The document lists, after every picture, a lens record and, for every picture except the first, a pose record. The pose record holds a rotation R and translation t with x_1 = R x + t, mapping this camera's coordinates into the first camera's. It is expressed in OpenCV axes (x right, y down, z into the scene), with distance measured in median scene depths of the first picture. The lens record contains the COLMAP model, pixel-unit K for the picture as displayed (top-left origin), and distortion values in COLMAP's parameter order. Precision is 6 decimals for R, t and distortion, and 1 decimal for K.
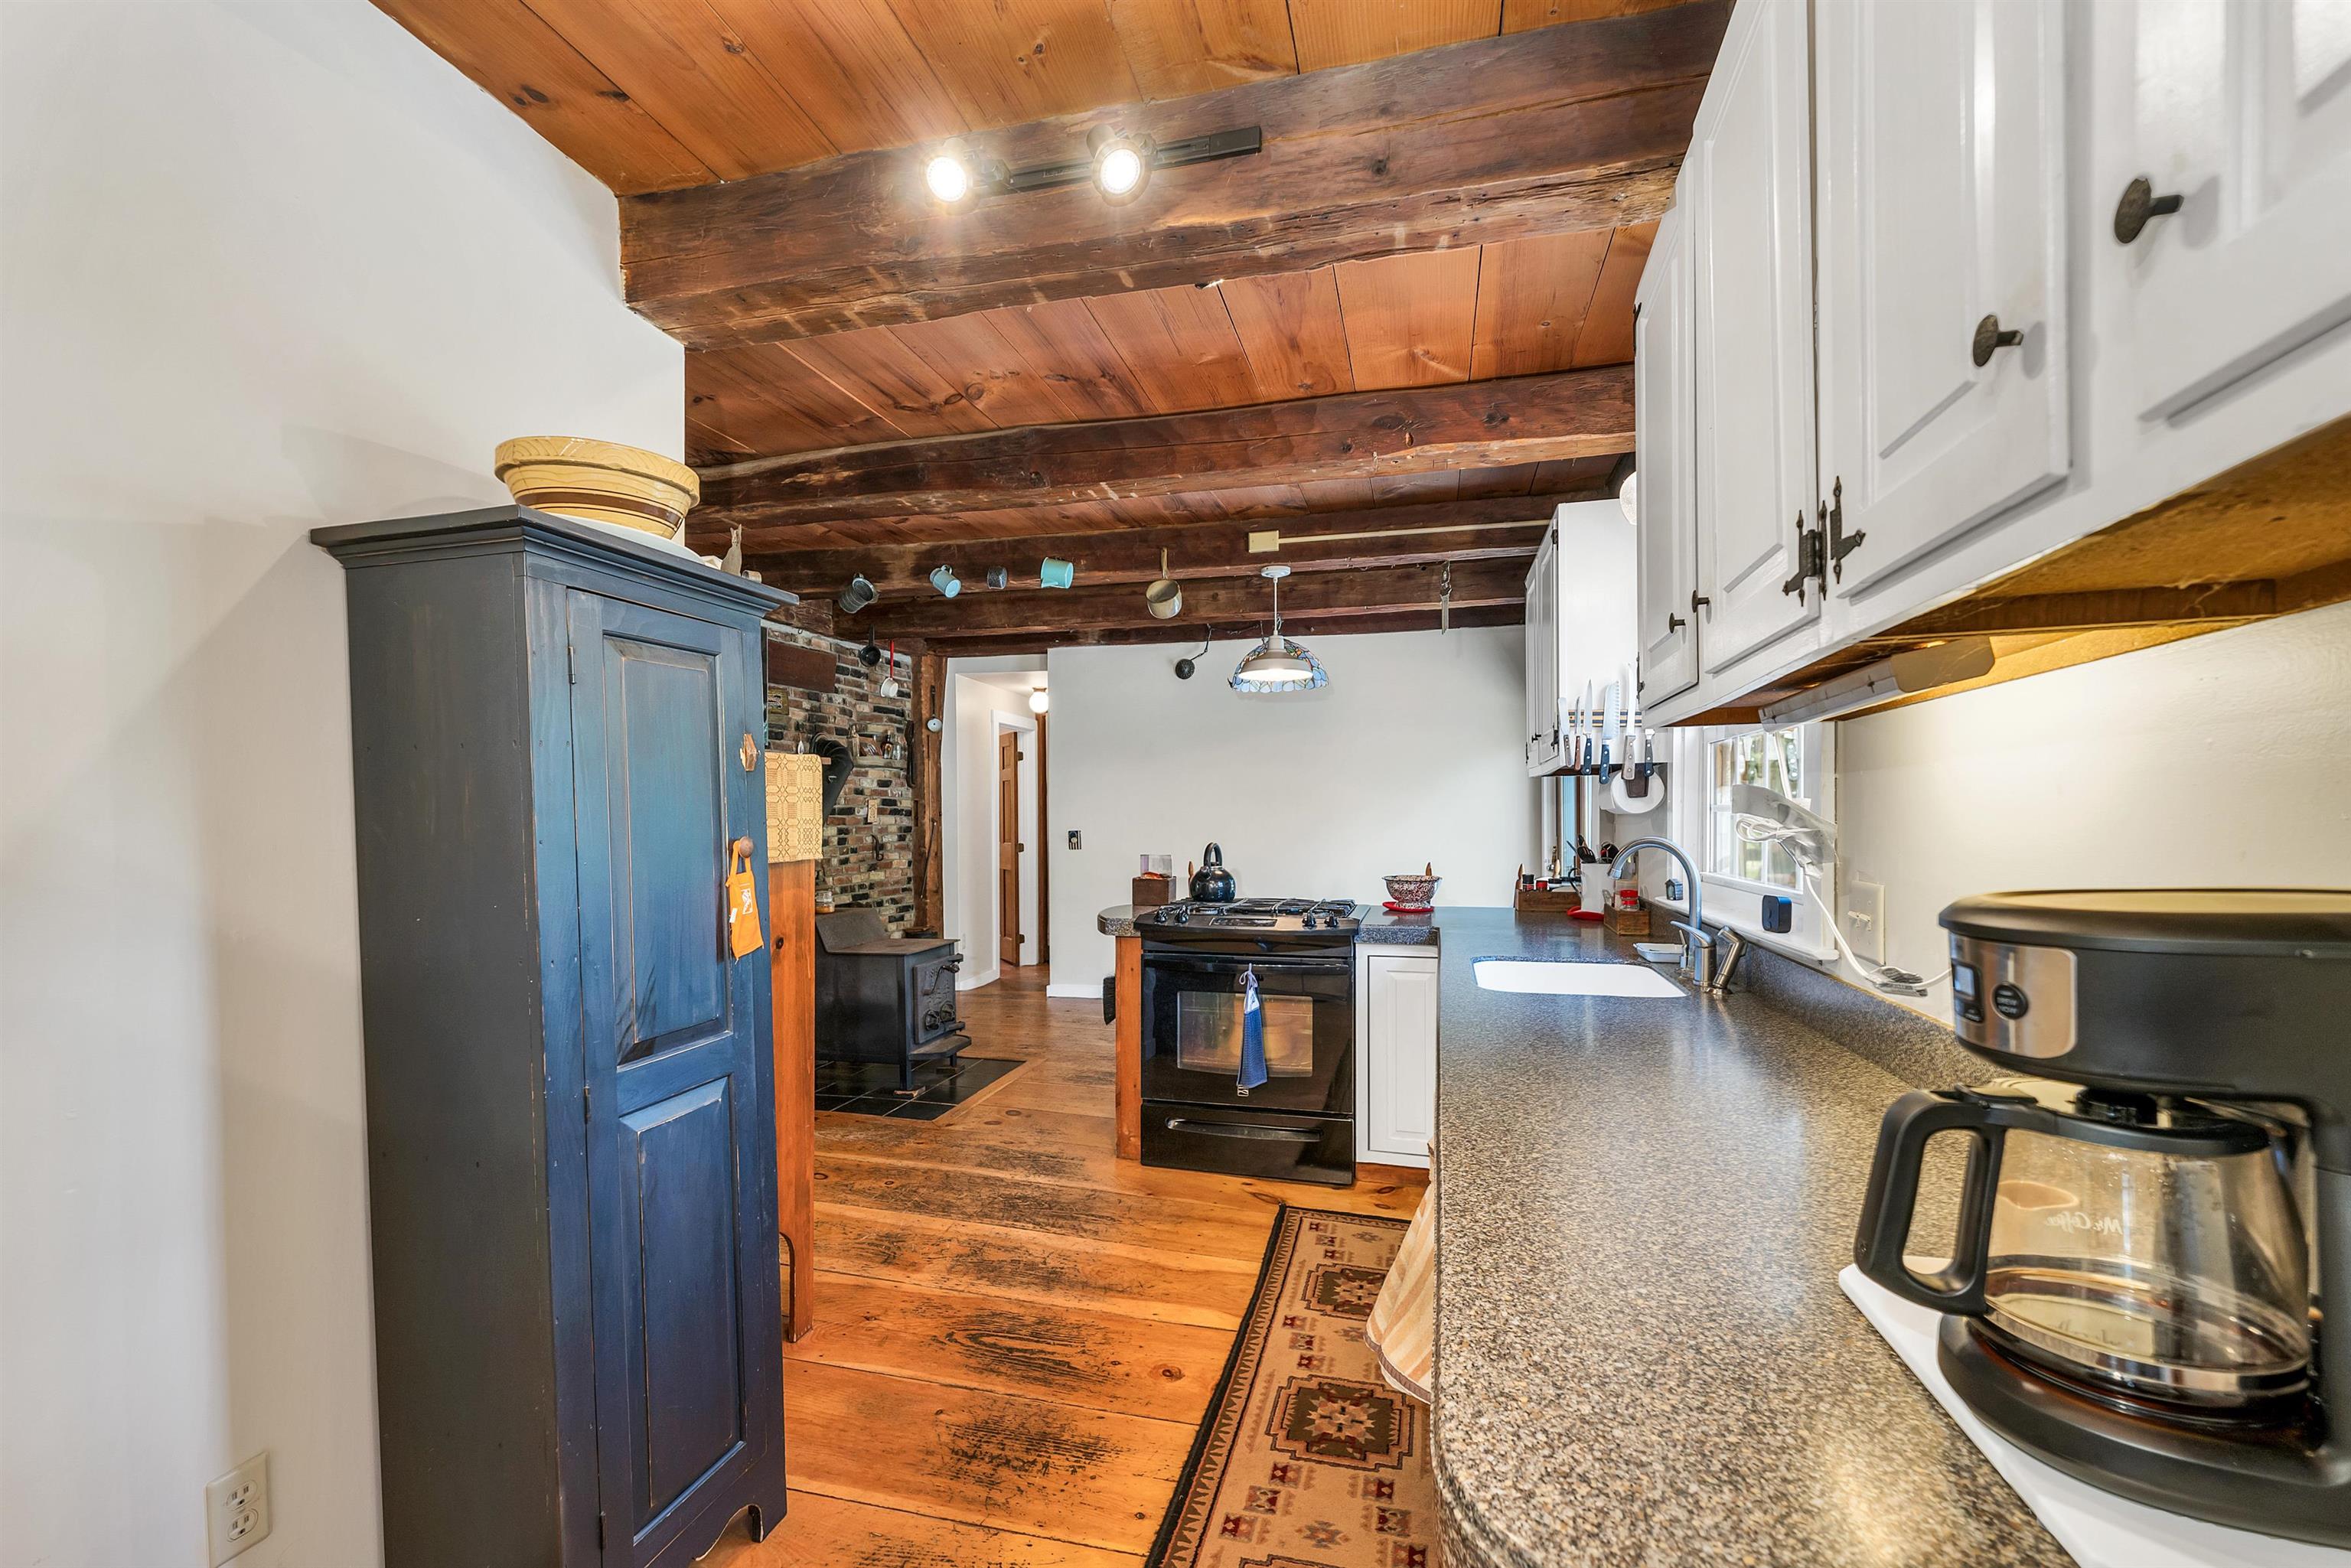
lens RADIAL K [[993.2, 0, 1174.6], [0, 993.2, 800.9], [0, 0, 1]] dist [0.004533, -0.001455]
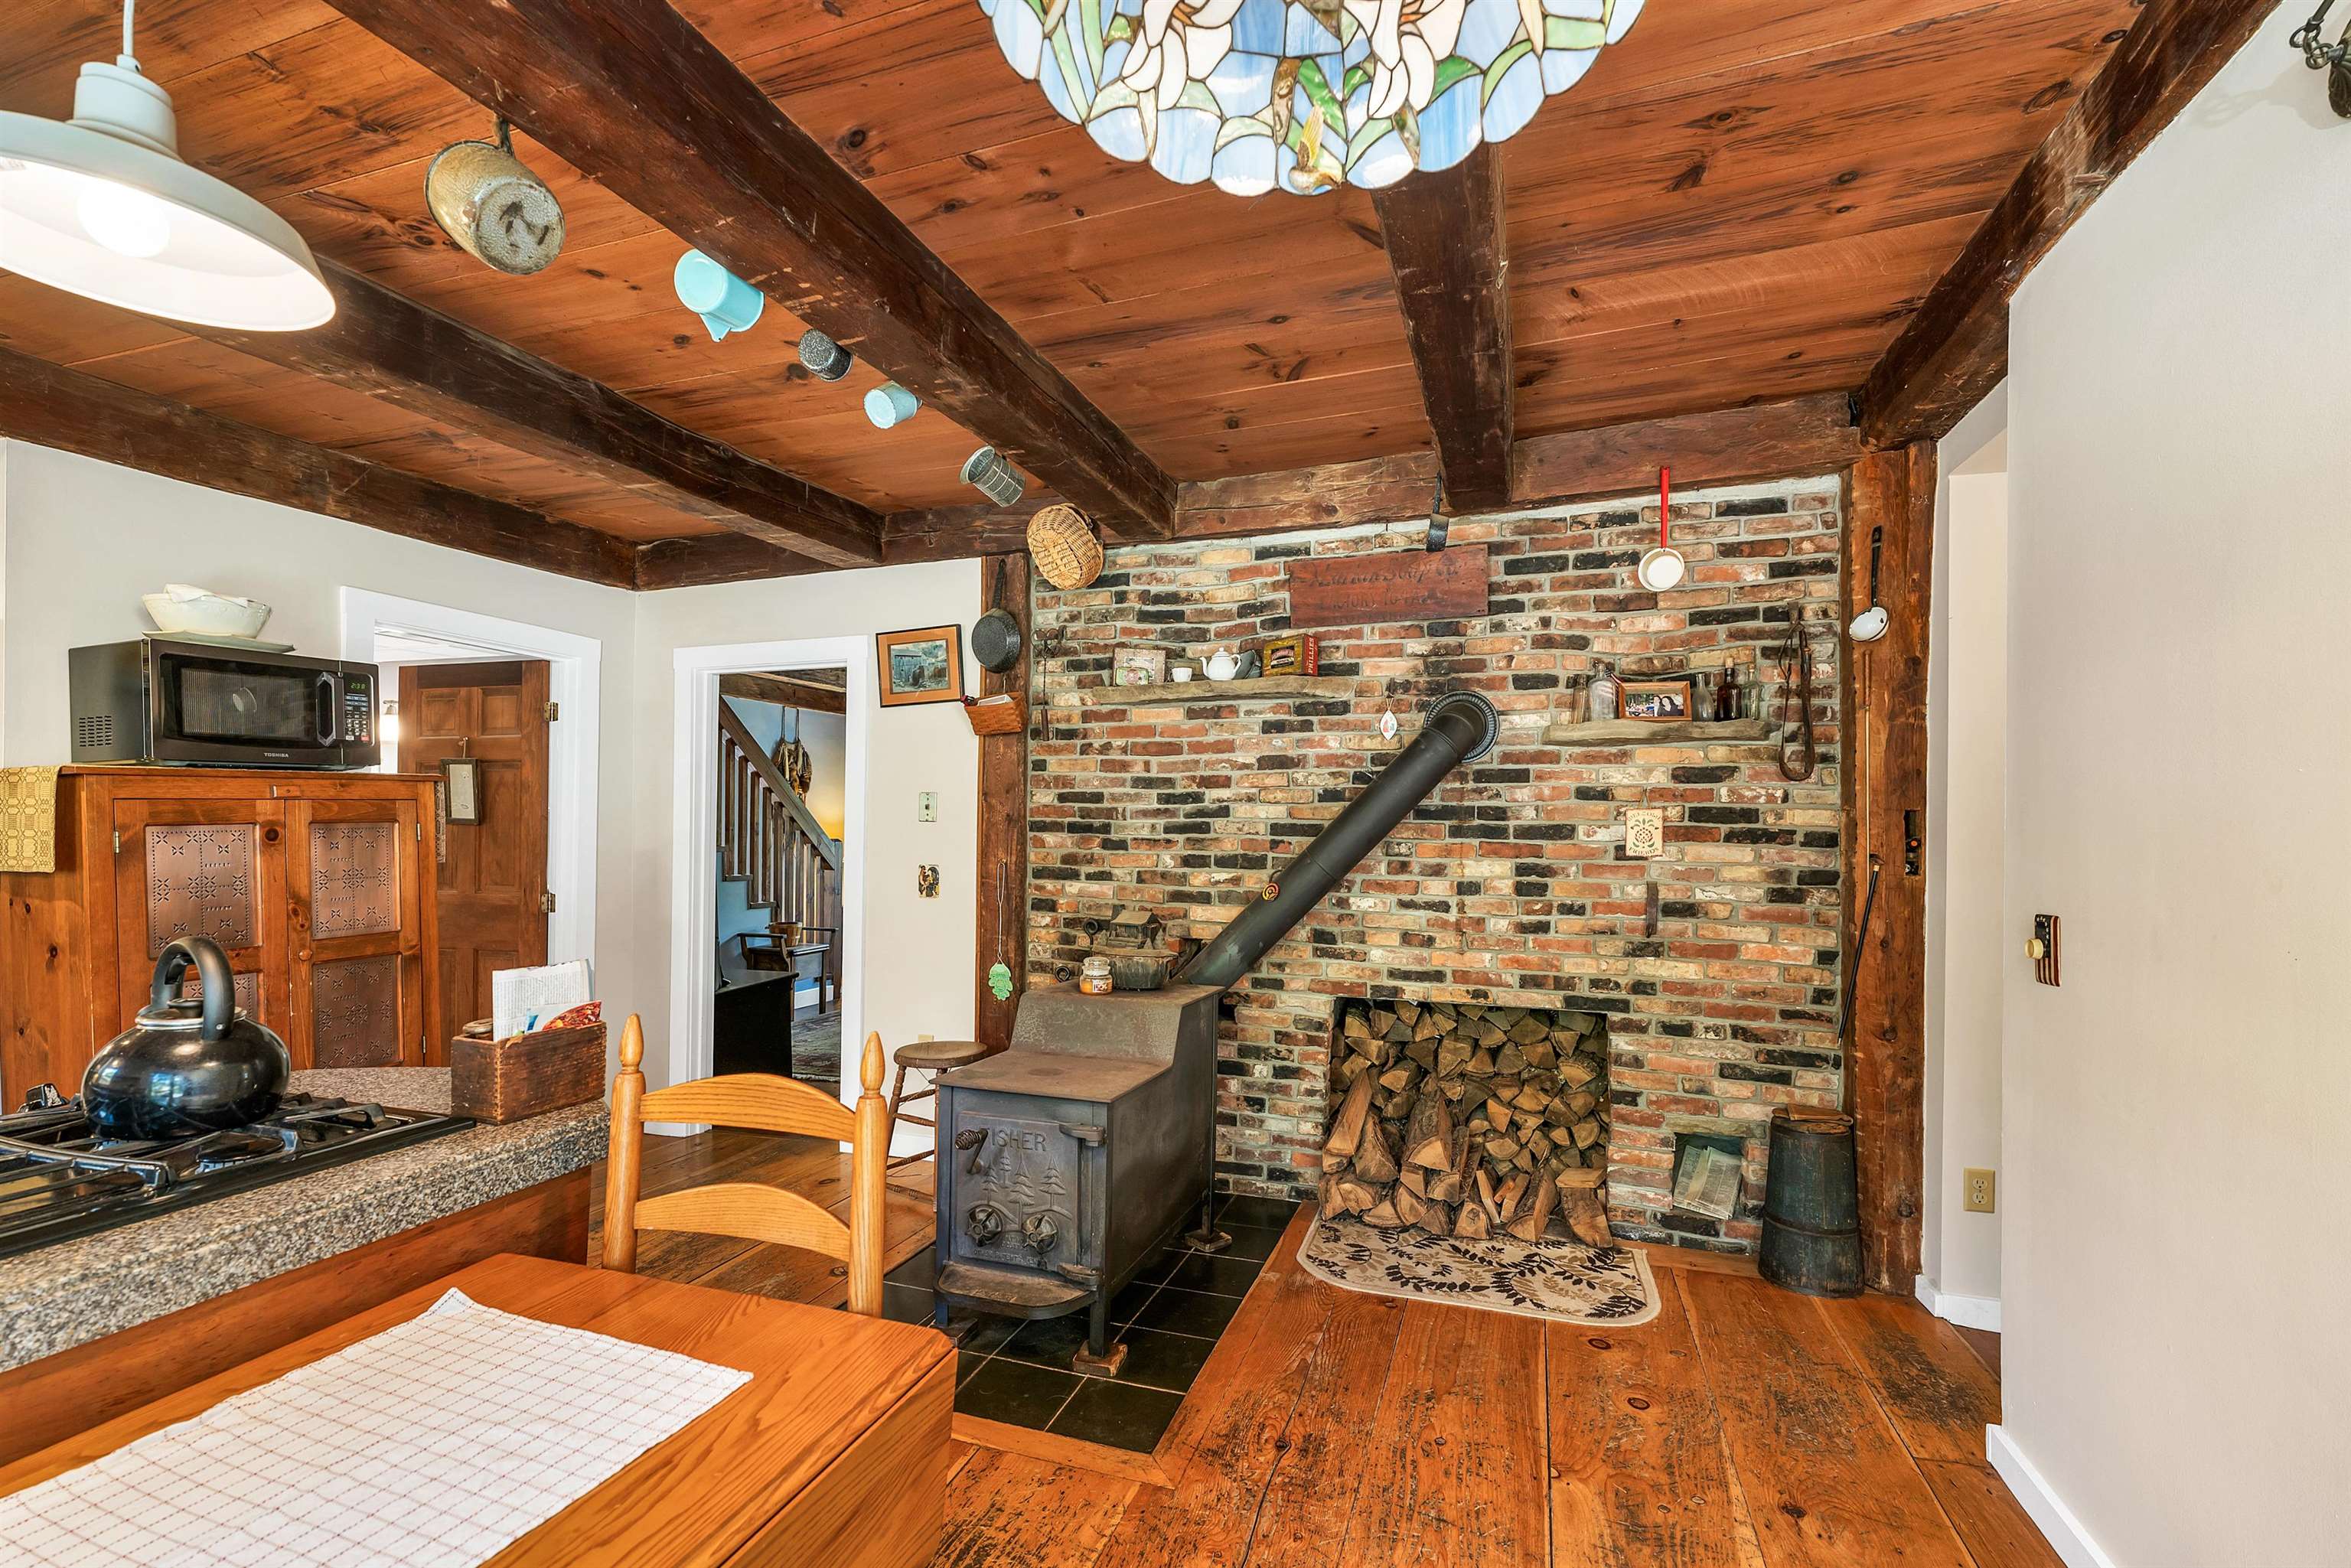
lens RADIAL K [[993.2, 0, 1190.1], [0, 993.2, 824.0], [0, 0, 1]] dist [0.004533, -0.001455]
pose [[-0.065349, -0.006636, -0.997840, 0.190424], [-0.003669, 0.999973, -0.006410, 0.009582], [0.997856, 0.003242, -0.065372, 0.796380]]
